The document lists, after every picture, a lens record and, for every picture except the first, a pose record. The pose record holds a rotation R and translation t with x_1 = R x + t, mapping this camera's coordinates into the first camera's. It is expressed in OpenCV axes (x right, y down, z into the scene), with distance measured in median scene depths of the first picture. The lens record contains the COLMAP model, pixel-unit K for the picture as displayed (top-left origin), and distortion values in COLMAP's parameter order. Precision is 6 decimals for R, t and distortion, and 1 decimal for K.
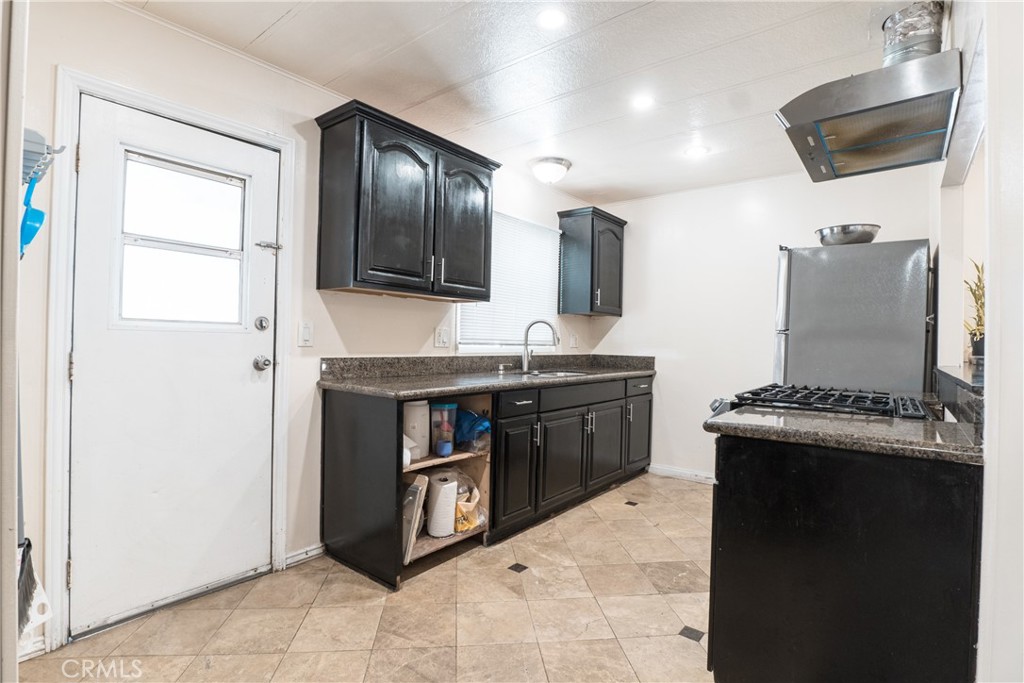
lens RADIAL K [[495.6, 0, 510.6], [0, 495.6, 341.3], [0, 0, 1]] dist [-0.045203, 0.010219]
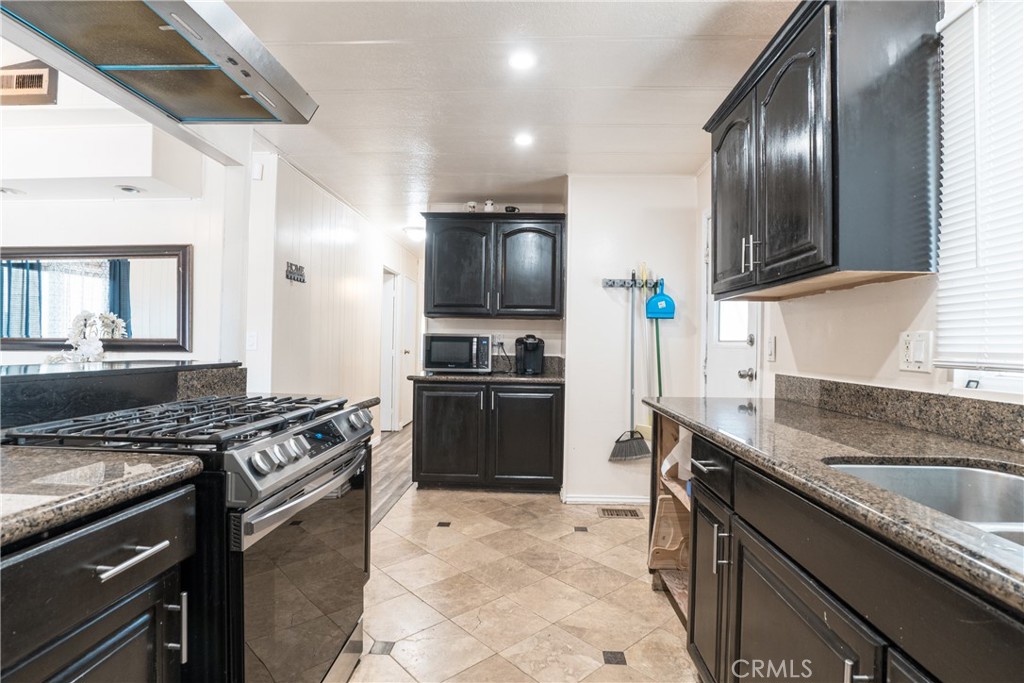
lens RADIAL K [[495.6, 0, 510.5], [0, 495.6, 341.7], [0, 0, 1]] dist [-0.045203, 0.010219]
pose [[-0.803996, -0.036992, -0.593483, 0.539390], [-0.035958, 0.999261, -0.013573, 0.003924], [0.593547, 0.010428, -0.804732, 1.363914]]
